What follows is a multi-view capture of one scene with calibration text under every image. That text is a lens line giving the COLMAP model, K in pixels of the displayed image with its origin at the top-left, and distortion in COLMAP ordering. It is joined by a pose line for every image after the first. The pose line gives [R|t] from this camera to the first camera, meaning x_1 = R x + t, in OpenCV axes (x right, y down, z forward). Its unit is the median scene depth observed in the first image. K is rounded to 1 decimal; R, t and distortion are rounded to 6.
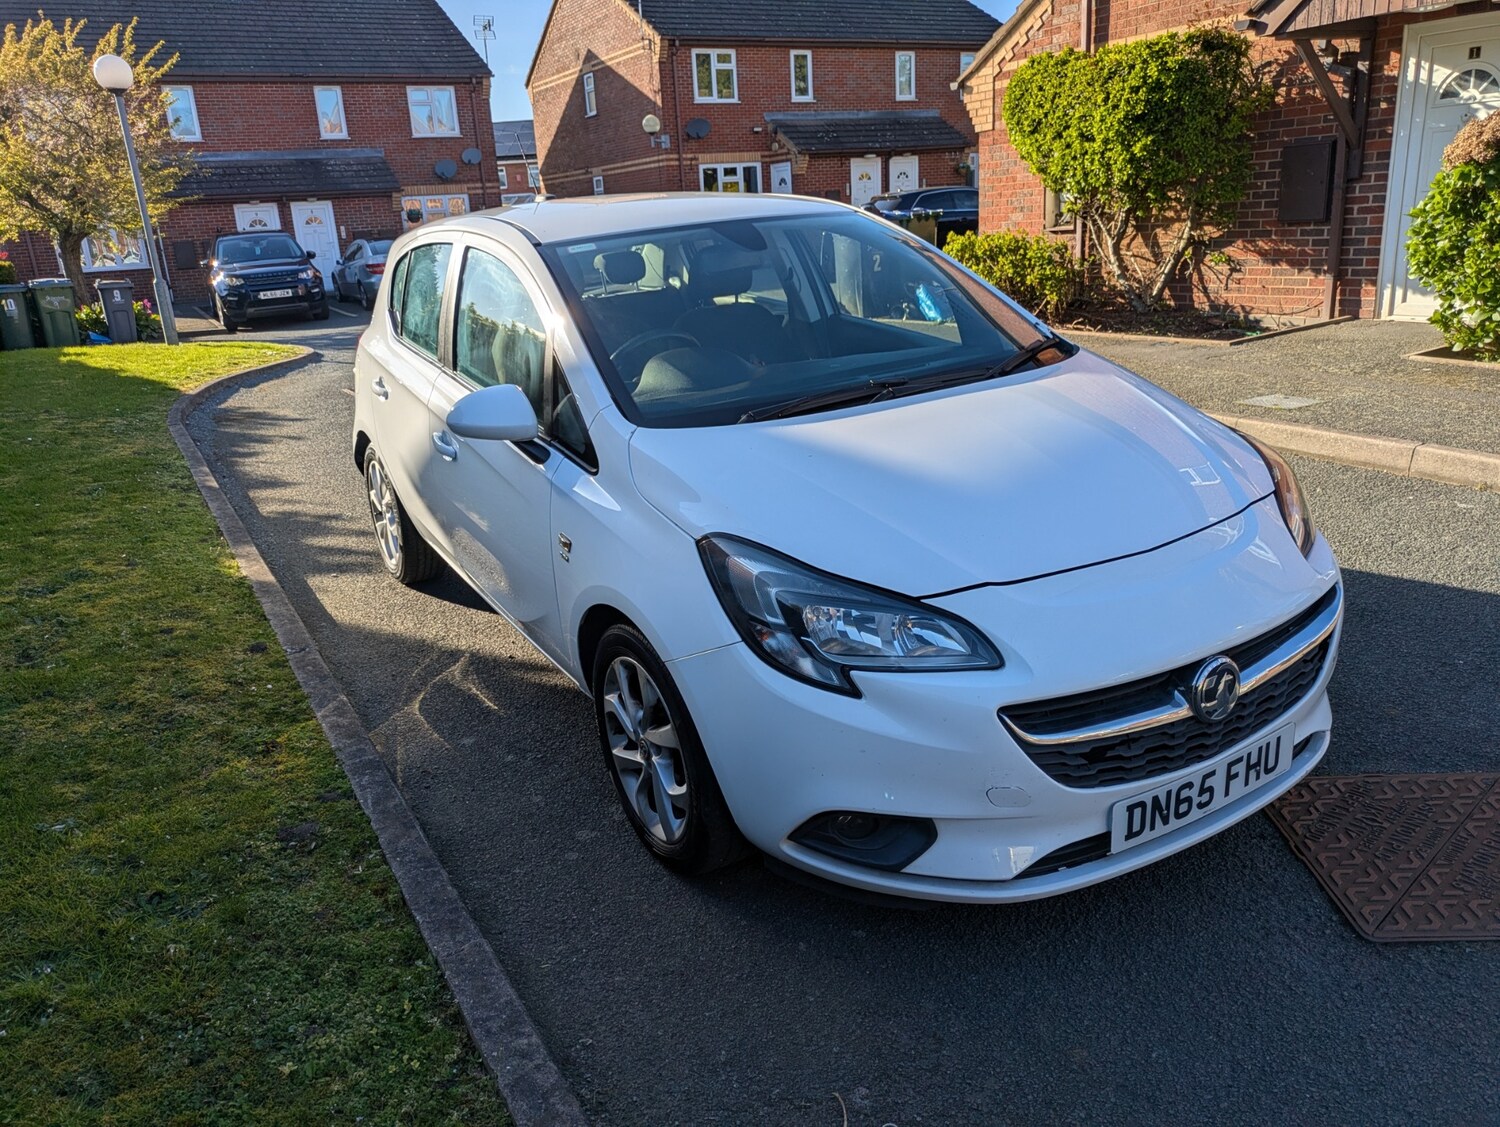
lens RADIAL K [[1113.4, 0, 733.2], [0, 1113.4, 573.1], [0, 0, 1]] dist [0.046176, -0.035833]
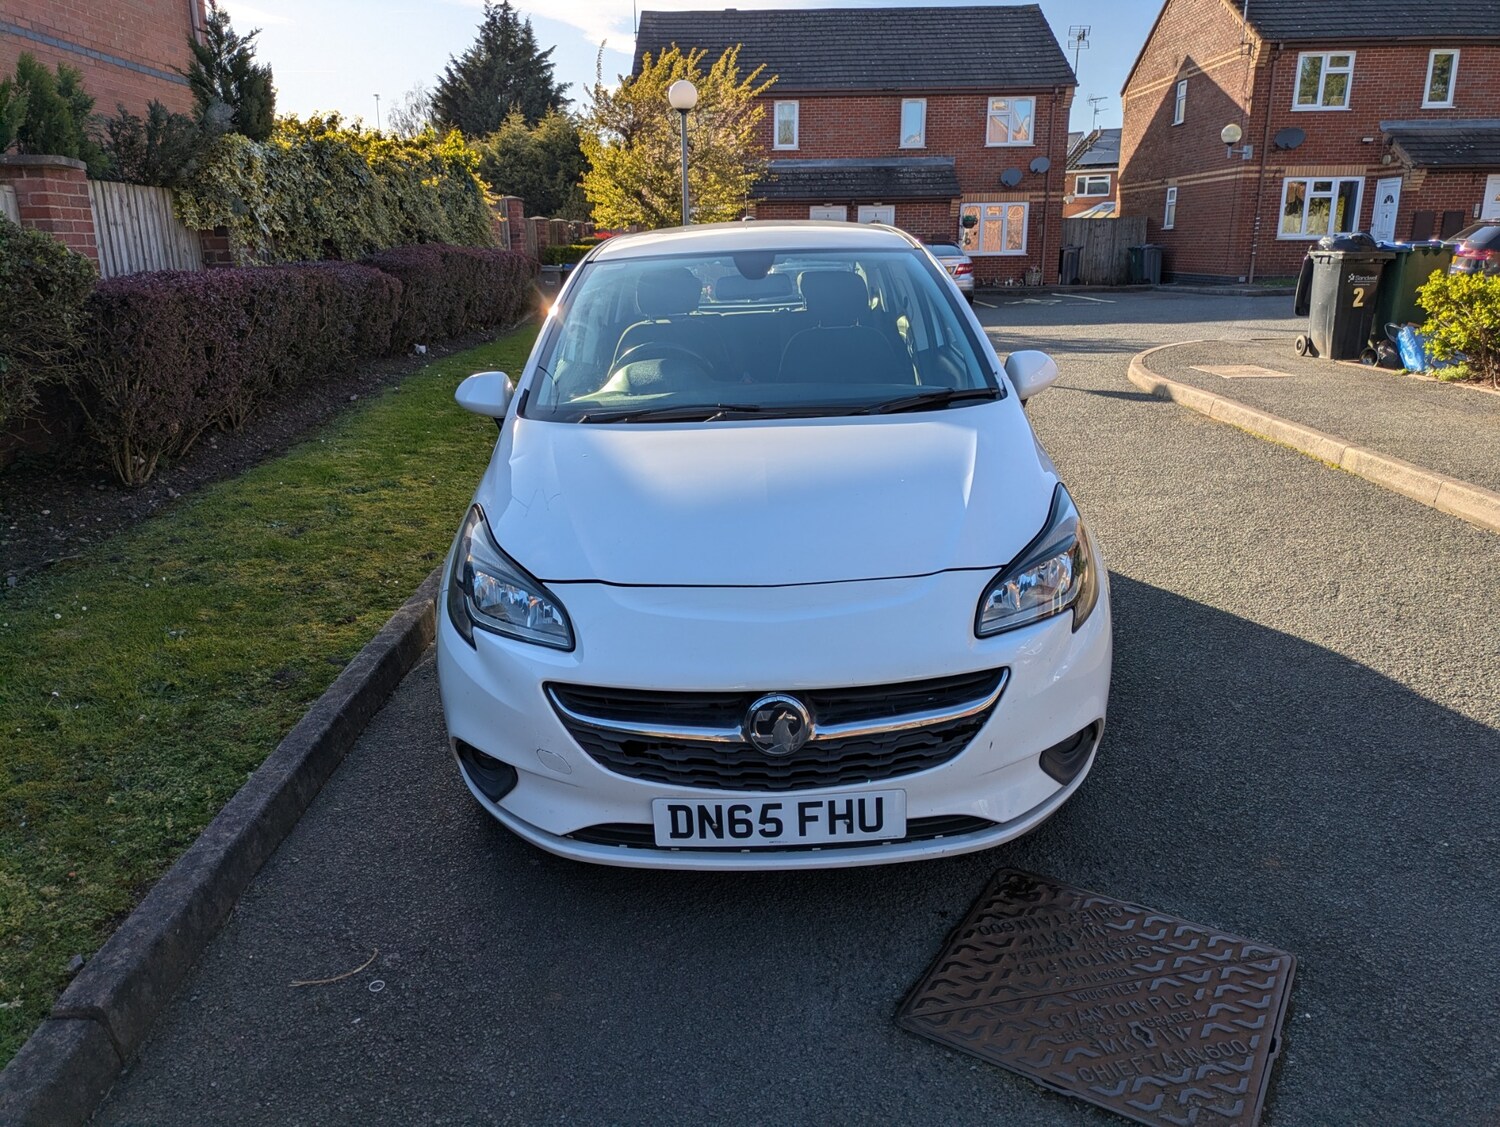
lens RADIAL K [[1113.4, 0, 727.7], [0, 1113.4, 553.8], [0, 0, 1]] dist [0.046176, -0.035833]
pose [[0.860090, 0.187373, -0.474486, 0.207338], [-0.195982, 0.980092, 0.031783, -0.018900], [0.470995, 0.065655, 0.879689, 0.011719]]
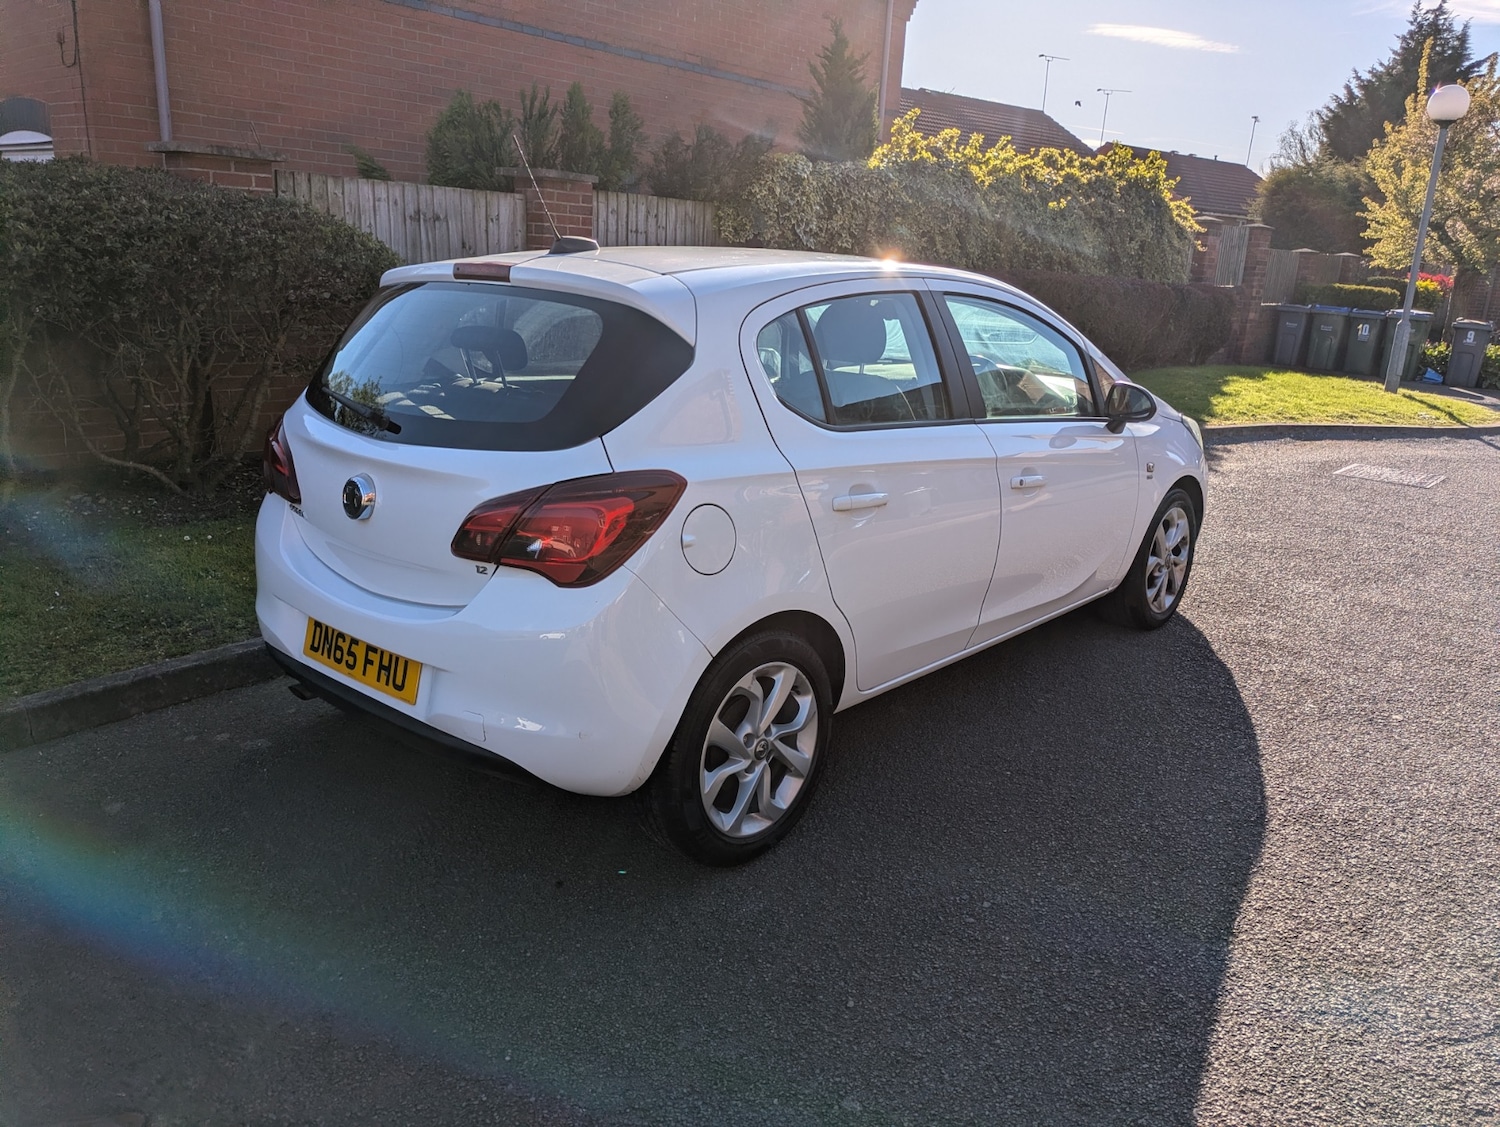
lens RADIAL K [[1113.4, 0, 761.9], [0, 1113.4, 575.9], [0, 0, 1]] dist [0.046176, -0.035833]
pose [[0.319808, 0.340674, -0.884118, 0.343770], [-0.357045, 0.907665, 0.220595, -0.130518], [0.877634, 0.245122, 0.411914, 0.305520]]
